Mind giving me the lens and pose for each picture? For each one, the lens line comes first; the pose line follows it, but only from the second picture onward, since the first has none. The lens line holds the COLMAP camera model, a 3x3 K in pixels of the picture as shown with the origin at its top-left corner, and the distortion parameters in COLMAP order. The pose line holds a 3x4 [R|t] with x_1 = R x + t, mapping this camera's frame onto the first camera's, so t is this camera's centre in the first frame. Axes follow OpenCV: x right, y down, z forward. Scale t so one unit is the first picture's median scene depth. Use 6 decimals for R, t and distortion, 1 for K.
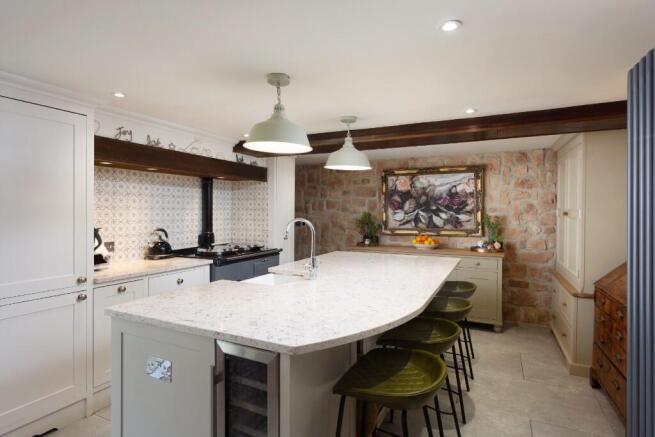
lens RADIAL K [[354.9, 0, 326.3], [0, 354.9, 214.5], [0, 0, 1]] dist [-0.003926, -0.000460]
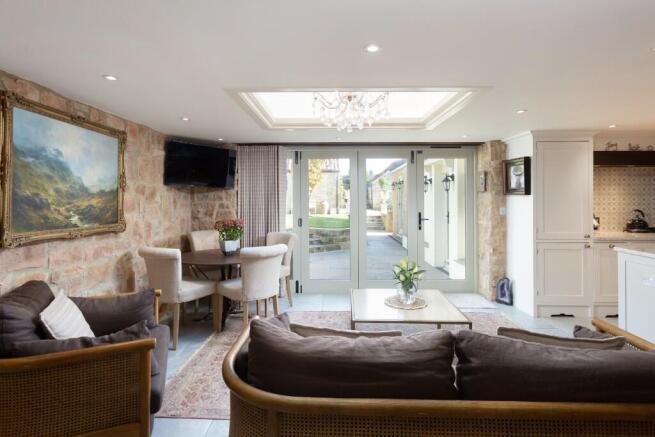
lens RADIAL K [[327.4, 0, 323.5], [0, 327.4, 192.4], [0, 0, 1]] dist [0.002459, 0.001397]
pose [[0.412263, -0.016566, -0.910914, 0.175826], [-0.005198, 0.999776, -0.020534, 0.007034], [0.911050, 0.013200, 0.412084, -0.607219]]
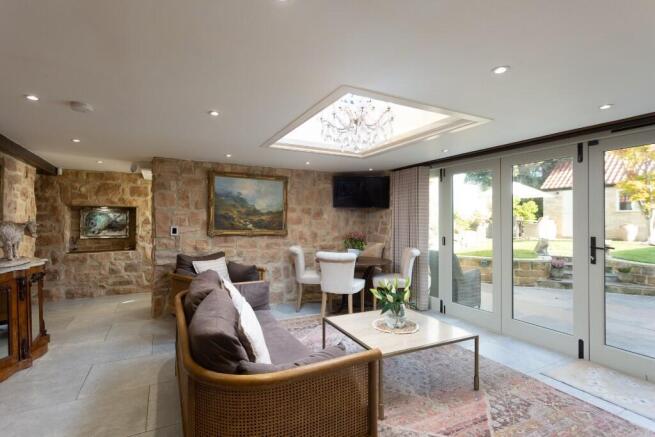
lens RADIAL K [[327.4, 0, 338.4], [0, 327.4, 217.6], [0, 0, 1]] dist [0.002459, 0.001397]
pose [[-0.595916, -0.011076, -0.802970, 0.212964], [-0.010518, 0.999927, -0.005988, 0.021911], [0.802978, 0.004877, -0.595989, 0.385526]]
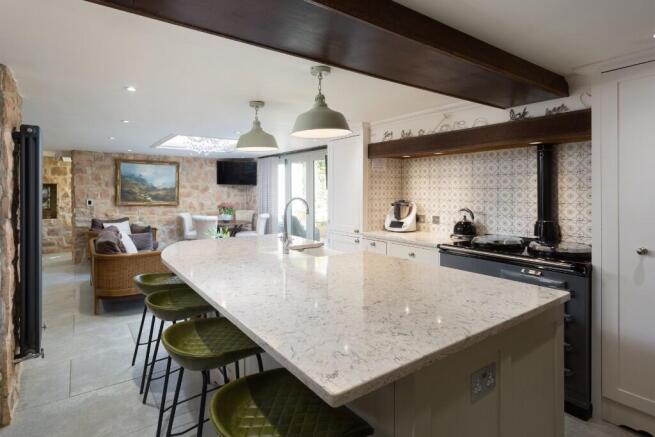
lens RADIAL K [[354.6, 0, 330.5], [0, 354.6, 192.3], [0, 0, 1]] dist [0.002016, 0.001466]
pose [[-0.488748, 0.003499, -0.872418, 0.635827], [-0.008176, 0.999930, 0.008591, -0.013063], [0.872387, 0.011332, -0.488685, 1.244545]]
